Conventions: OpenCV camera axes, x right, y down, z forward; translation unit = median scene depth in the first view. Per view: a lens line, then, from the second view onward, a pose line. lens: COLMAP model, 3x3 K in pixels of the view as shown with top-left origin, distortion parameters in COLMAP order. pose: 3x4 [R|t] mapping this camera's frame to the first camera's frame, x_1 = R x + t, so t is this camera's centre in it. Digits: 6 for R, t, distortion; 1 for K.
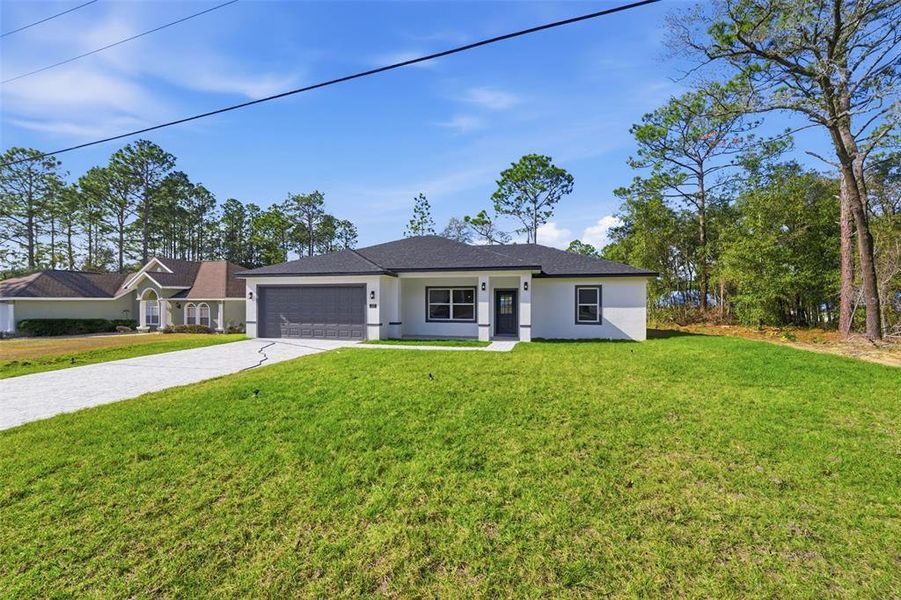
lens RADIAL K [[367.2, 0, 452.6], [0, 367.2, 299.8], [0, 0, 1]] dist [-0.022593, 0.000158]
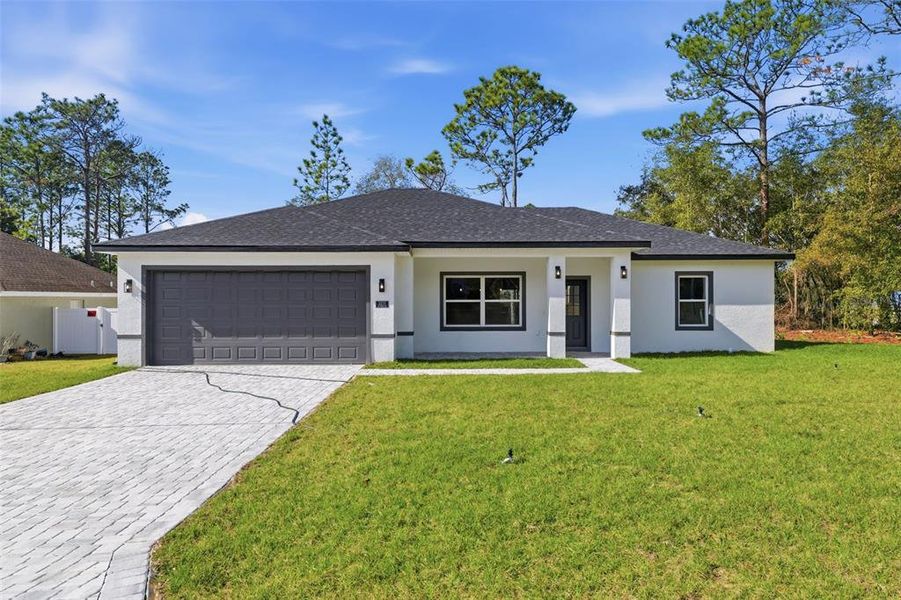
lens RADIAL K [[589.3, 0, 453.3], [0, 589.3, 297.6], [0, 0, 1]] dist [0.026013, 0.000186]
pose [[0.969862, -0.002910, 0.243636, -0.307944], [0.002239, 0.999993, 0.003030, 0.003274], [-0.243644, -0.002393, 0.969862, 0.053688]]
